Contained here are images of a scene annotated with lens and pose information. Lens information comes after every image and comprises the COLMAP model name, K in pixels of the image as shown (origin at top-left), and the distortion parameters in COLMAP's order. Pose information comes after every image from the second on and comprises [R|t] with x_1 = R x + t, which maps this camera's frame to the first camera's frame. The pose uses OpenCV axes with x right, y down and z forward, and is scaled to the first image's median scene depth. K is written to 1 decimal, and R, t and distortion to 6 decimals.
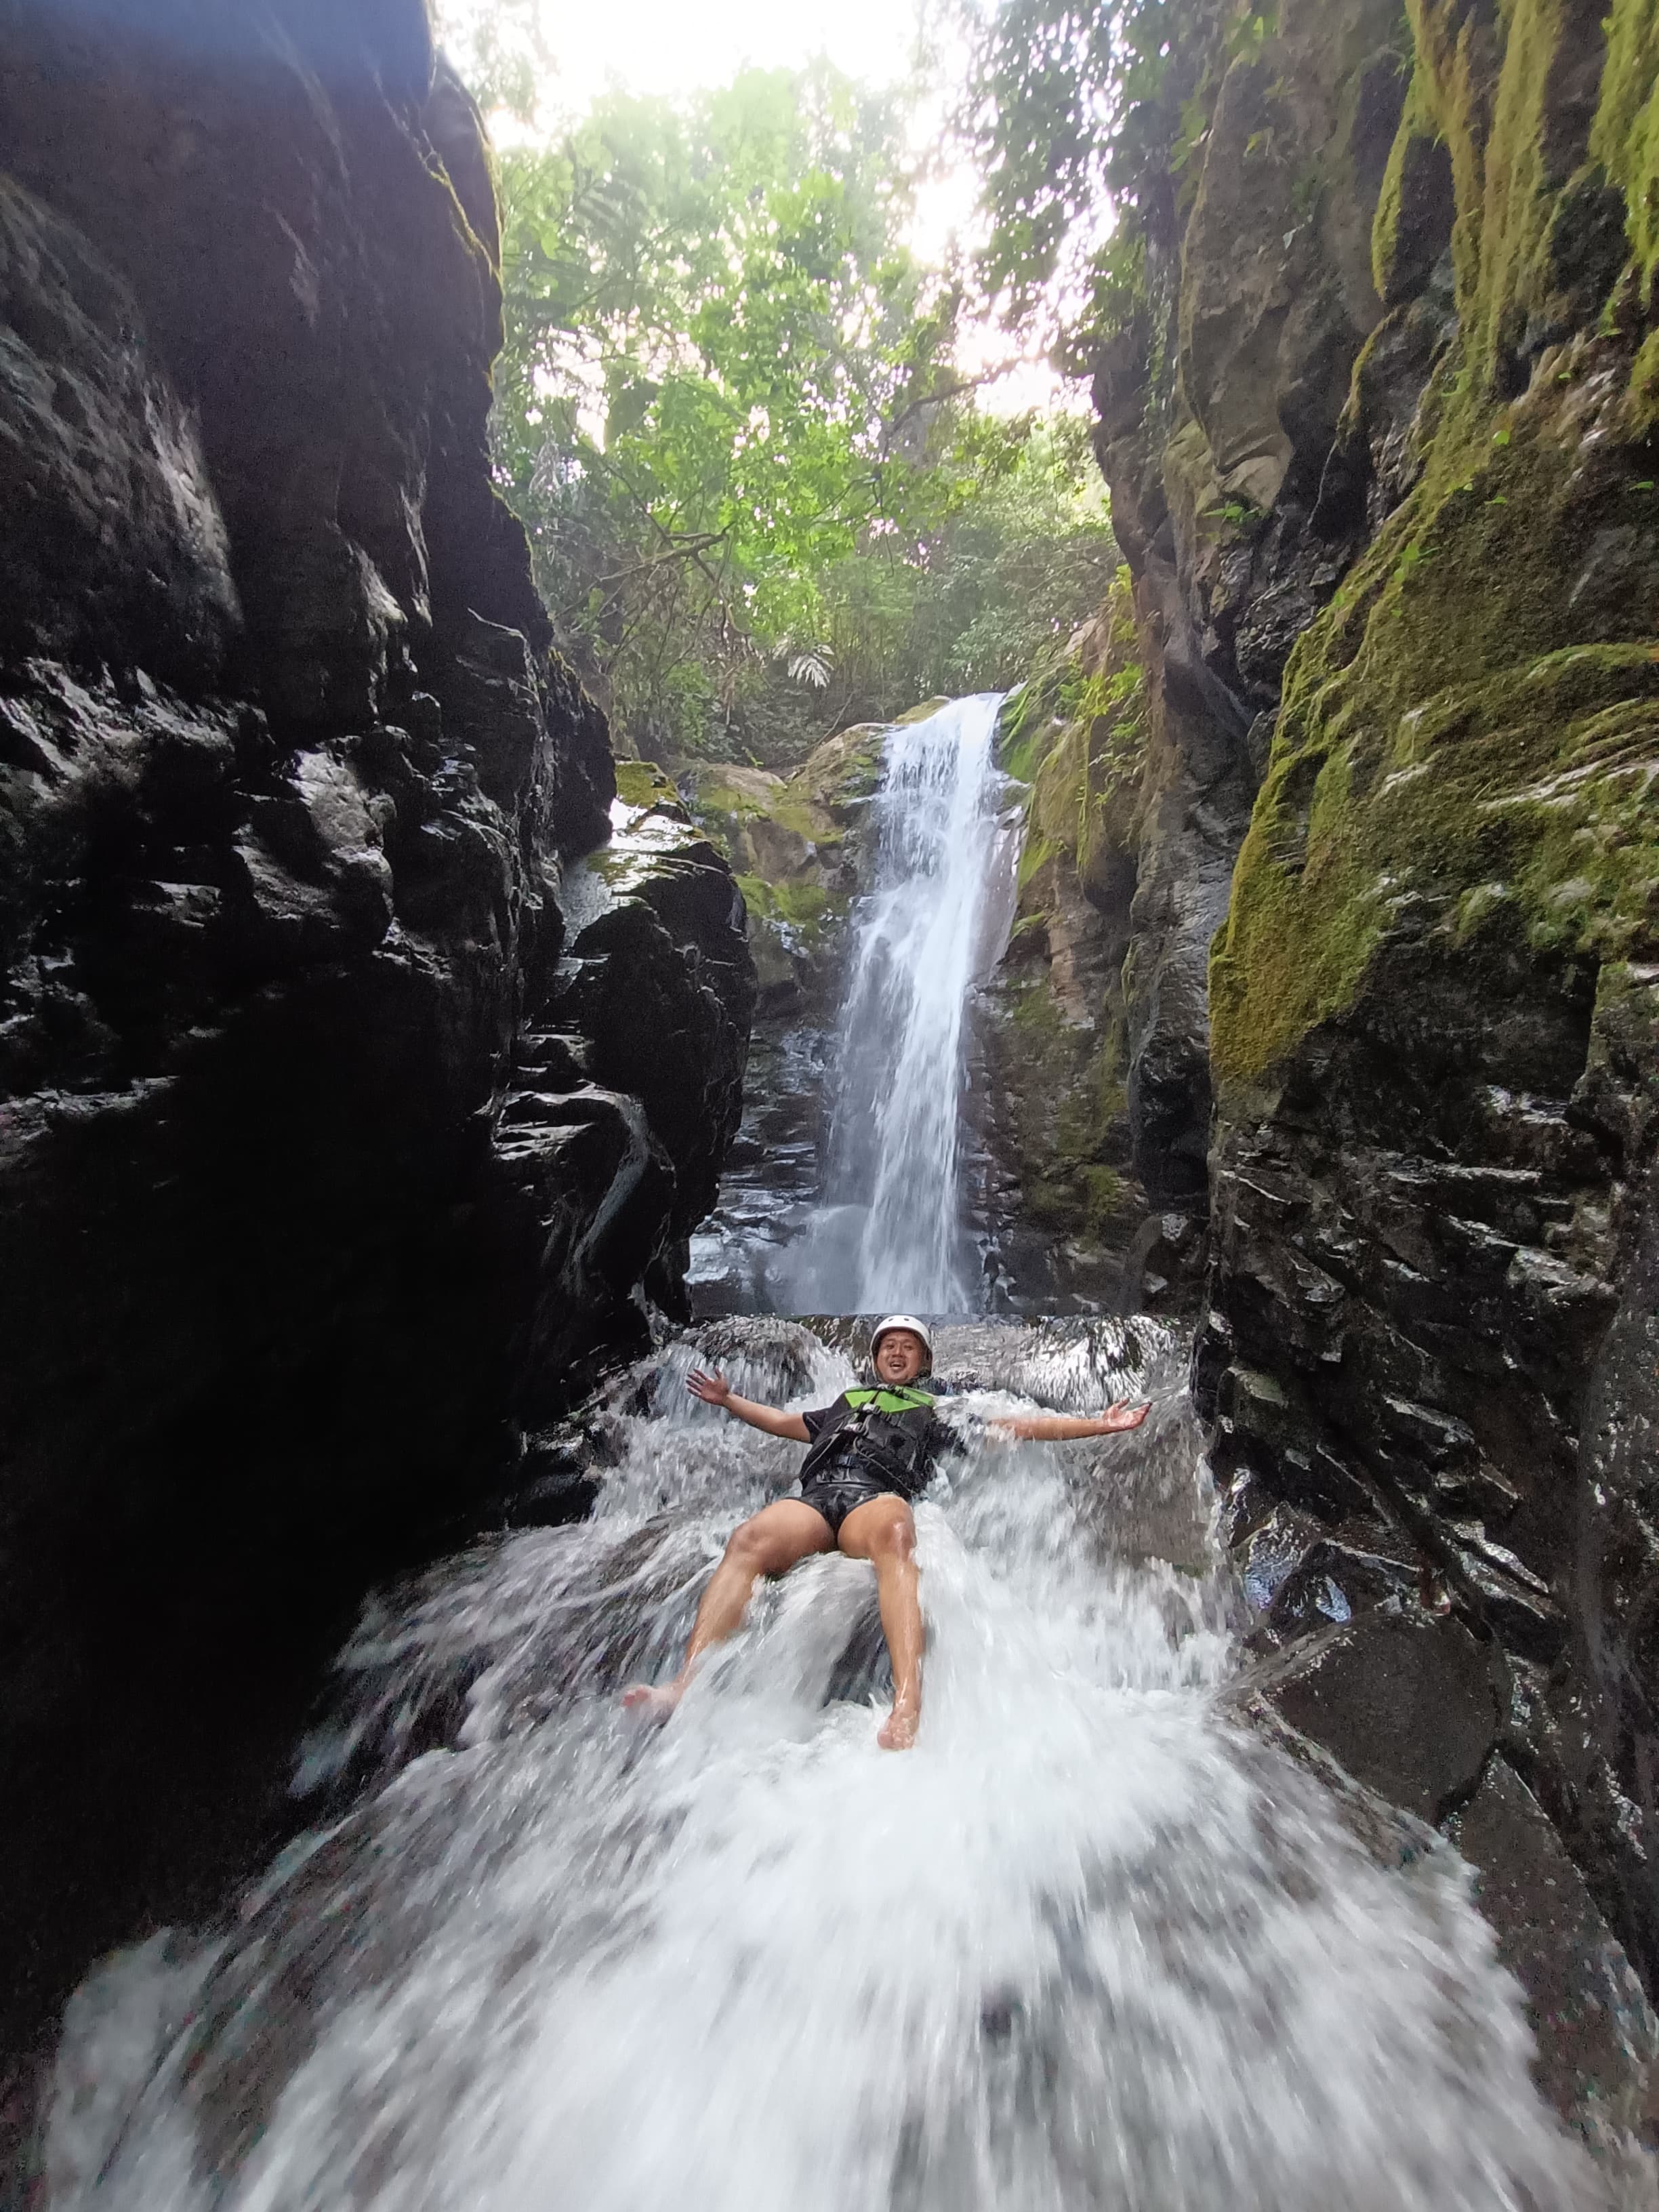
lens RADIAL K [[1014.2, 0, 832.2], [0, 1014.2, 1102.1], [0, 0, 1]] dist [0.042671, 0.000019]
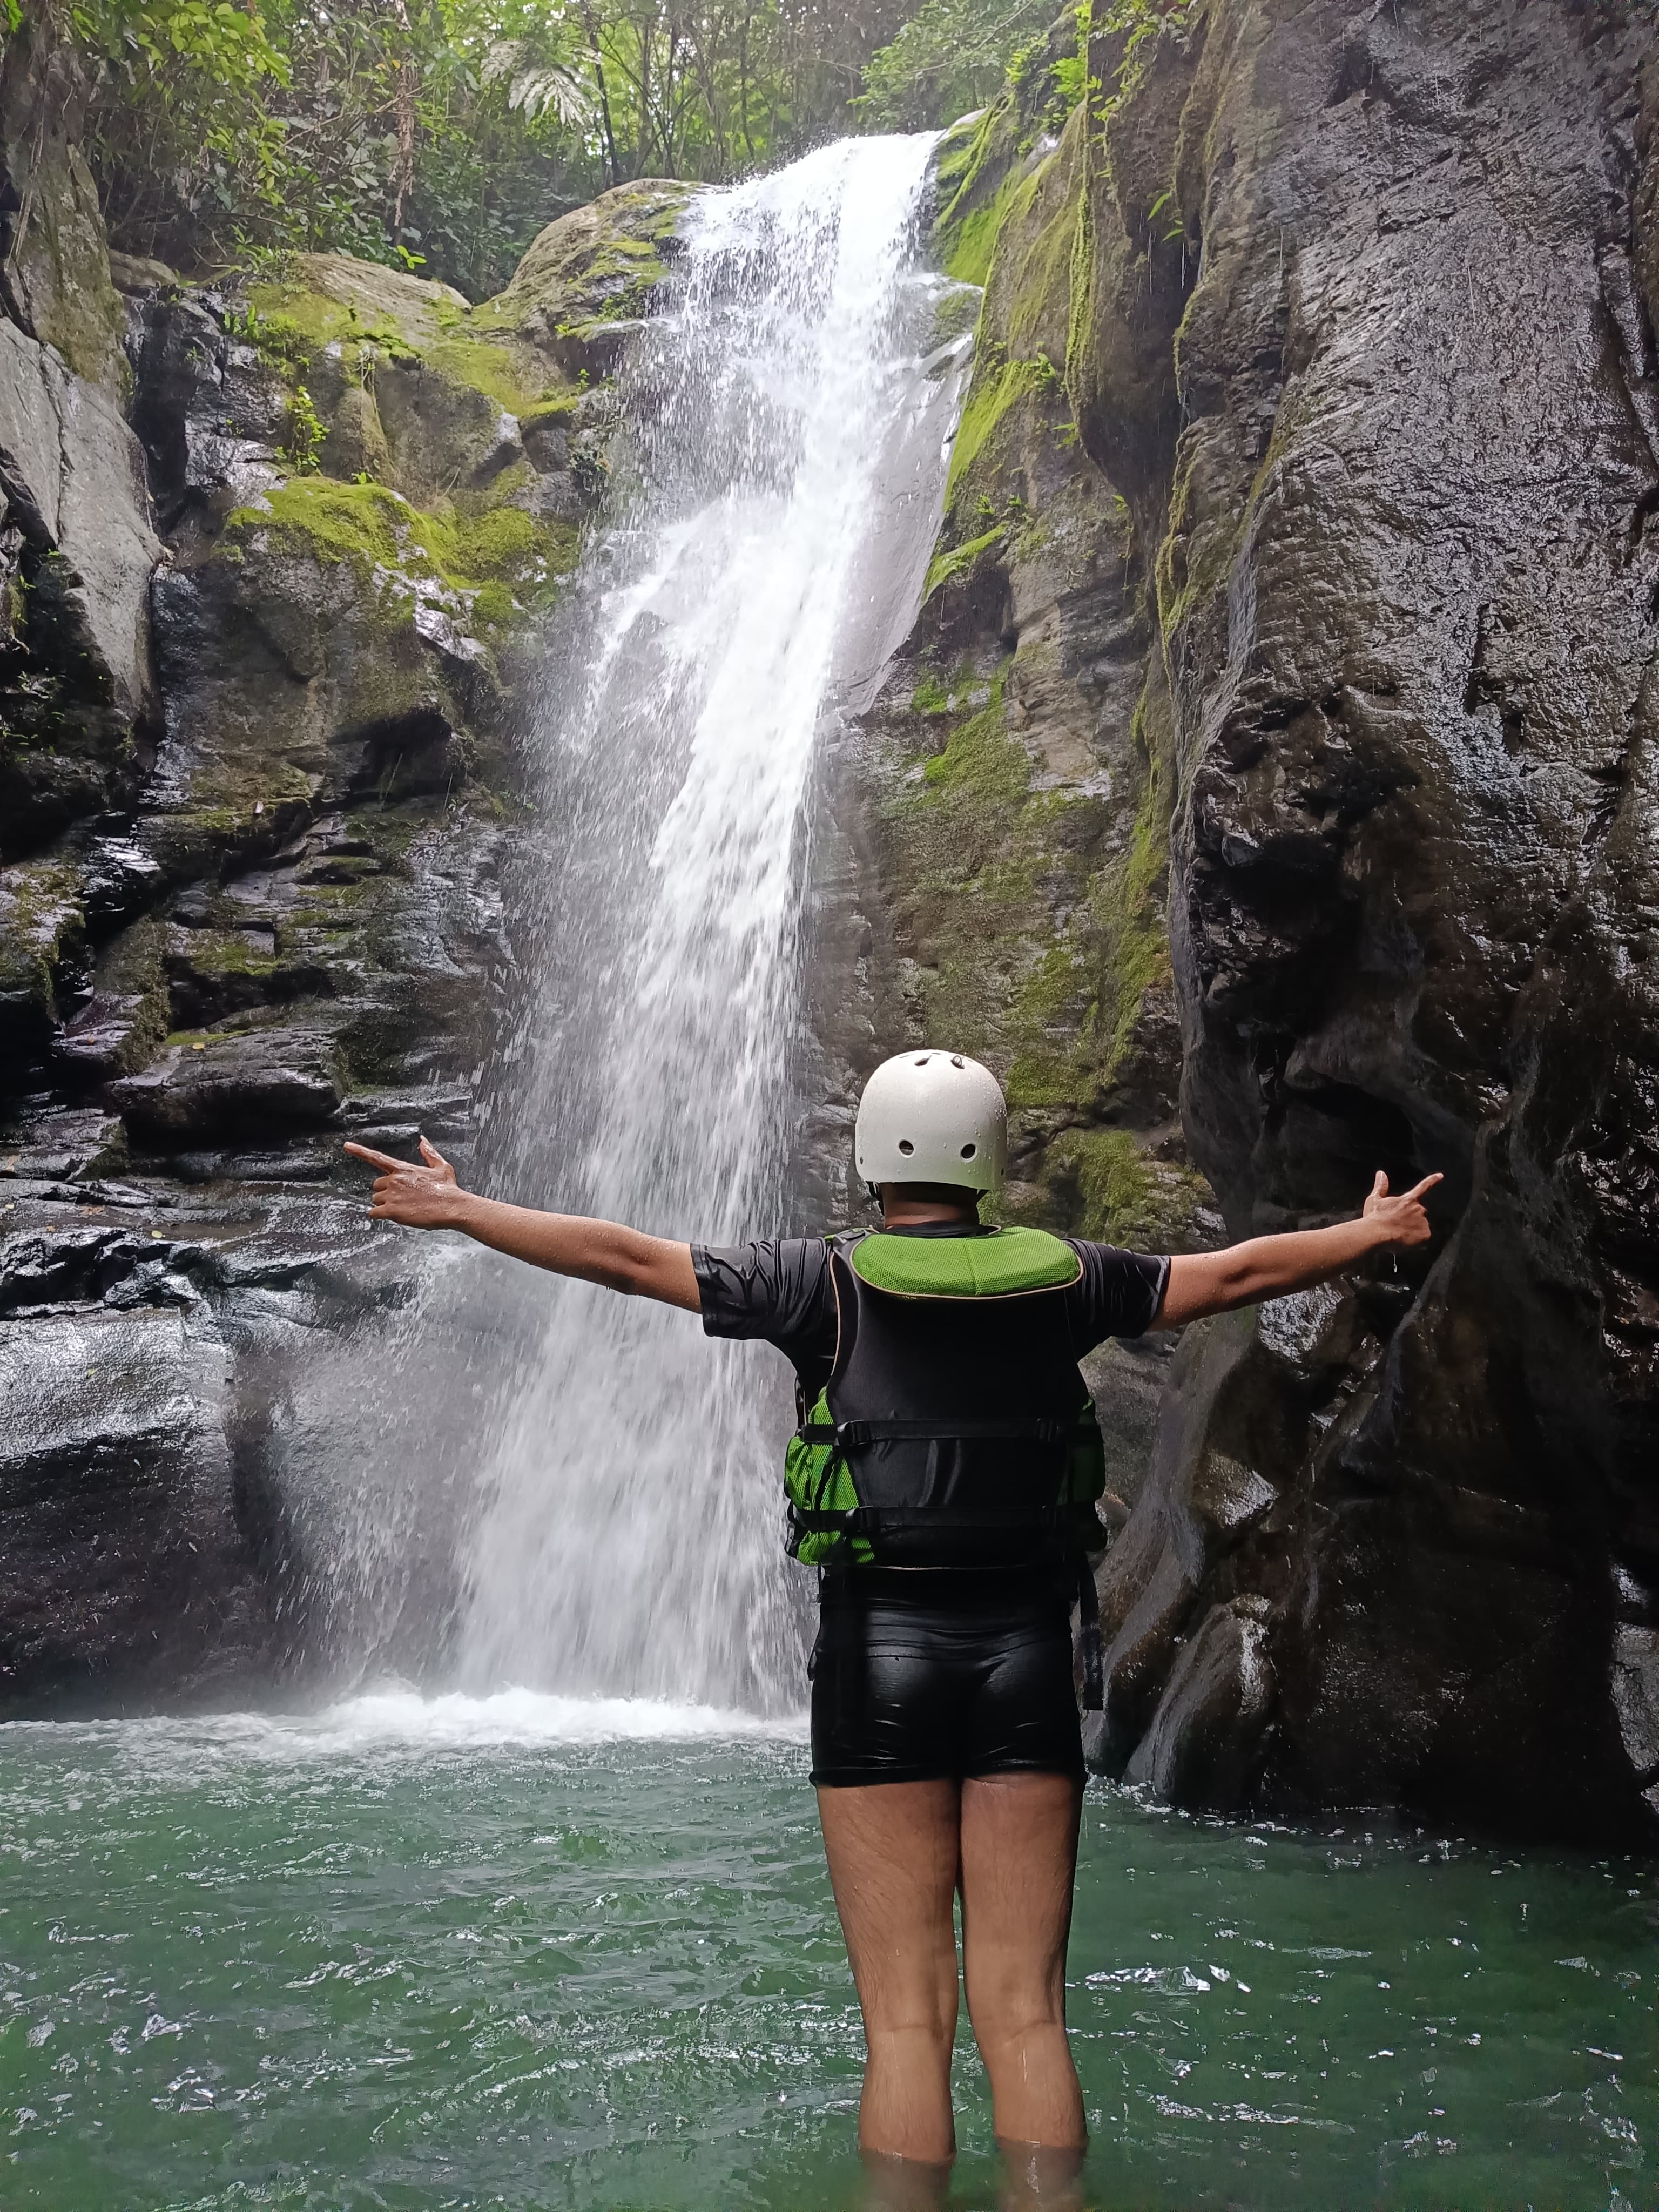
lens RADIAL K [[1669.8, 0, 838.5], [0, 1669.8, 1073.5], [0, 0, 1]] dist [0.114776, -0.274151]
pose [[0.998641, 0.002354, 0.052061, 0.105556], [-0.003199, 0.999864, 0.016153, 0.025111], [-0.052015, -0.016298, 0.998513, 0.308860]]
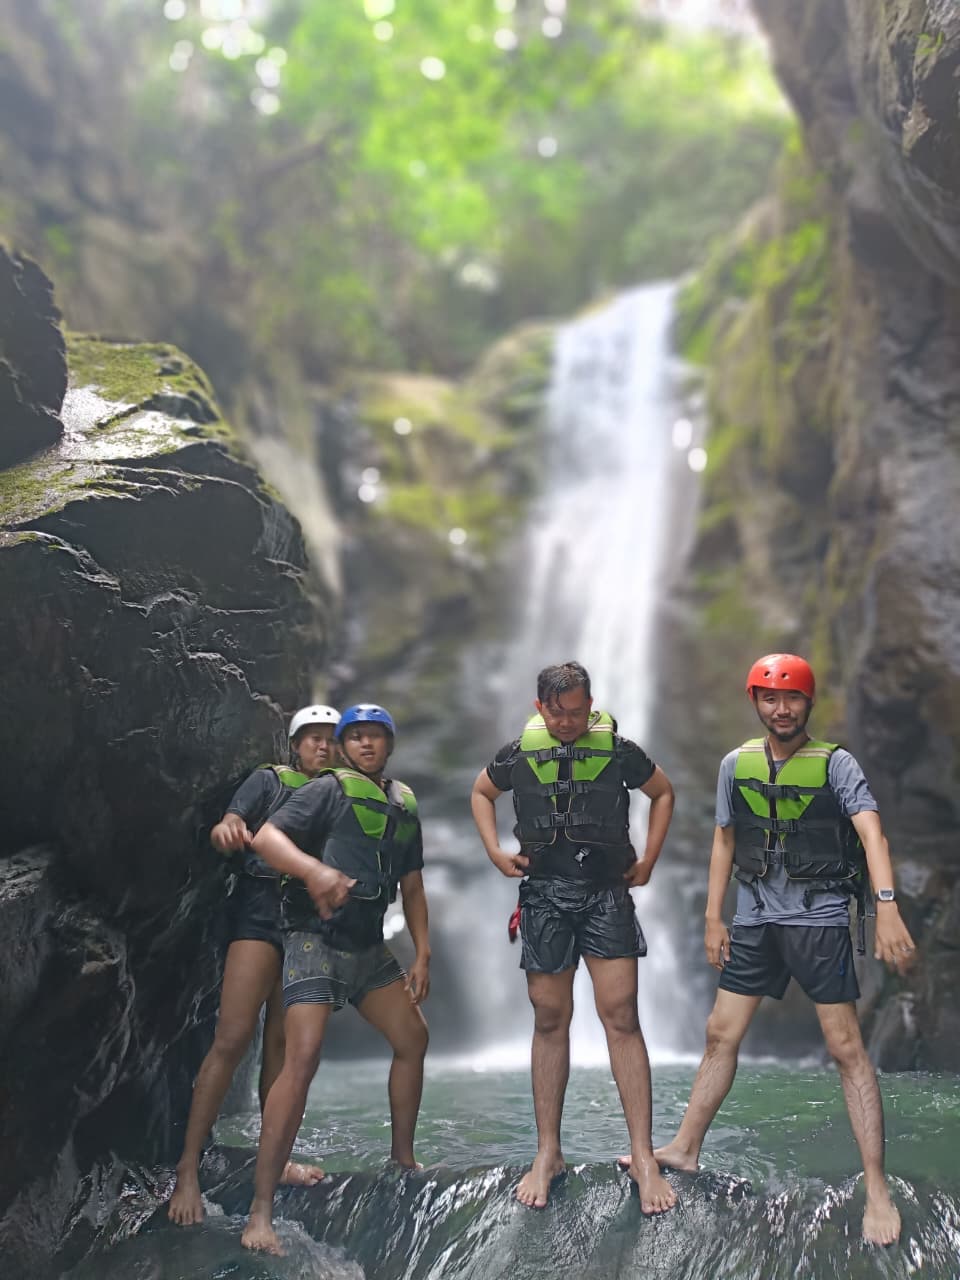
lens RADIAL K [[966.4, 0, 480.3], [0, 966.4, 635.1], [0, 0, 1]] dist [0.072540, -0.144390]
pose [[0.996199, -0.055159, -0.067417, 0.034691], [0.050807, 0.996614, -0.064645, -0.024360], [0.070755, 0.060974, 0.995628, 0.122715]]
